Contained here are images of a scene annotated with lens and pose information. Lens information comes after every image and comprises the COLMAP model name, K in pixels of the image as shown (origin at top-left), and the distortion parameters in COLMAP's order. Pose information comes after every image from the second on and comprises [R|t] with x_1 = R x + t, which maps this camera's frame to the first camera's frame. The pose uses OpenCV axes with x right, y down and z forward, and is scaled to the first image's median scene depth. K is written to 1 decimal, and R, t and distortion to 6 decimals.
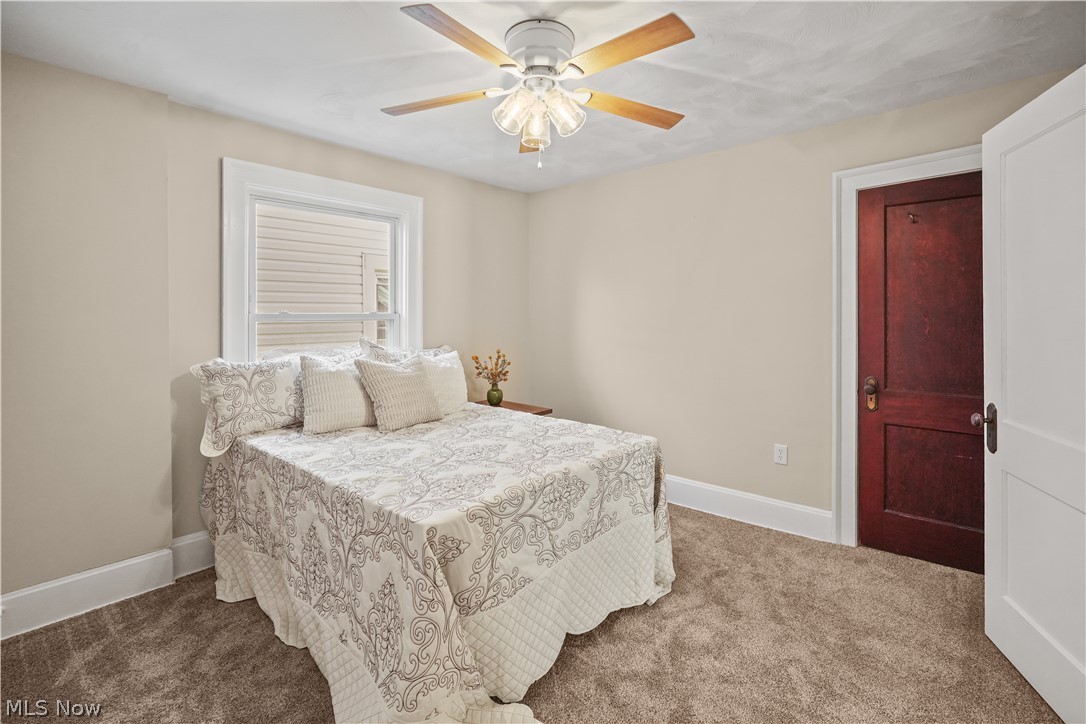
lens RADIAL K [[484.2, 0, 571.3], [0, 484.2, 316.7], [0, 0, 1]] dist [-0.012529, 0.006496]
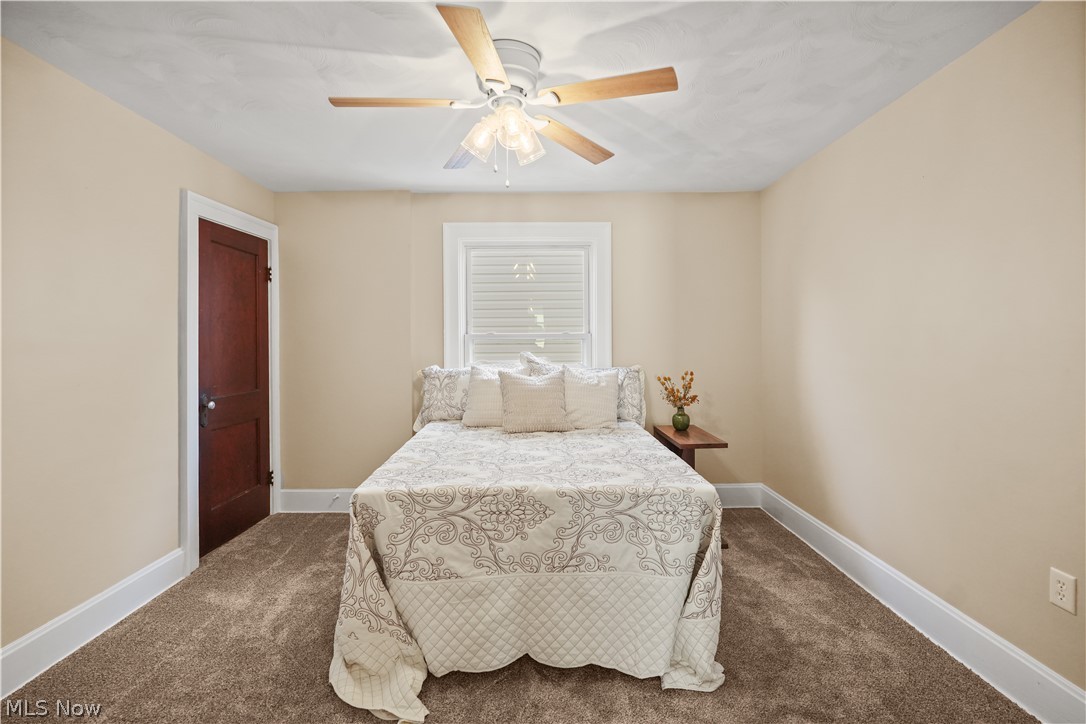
lens RADIAL K [[484.2, 0, 538.1], [0, 484.2, 344.7], [0, 0, 1]] dist [-0.012529, 0.006496]
pose [[0.668422, 0.005906, -0.743759, 0.728608], [0.001480, 0.999956, 0.009270, 0.016611], [0.743781, -0.007297, 0.668383, 0.362484]]
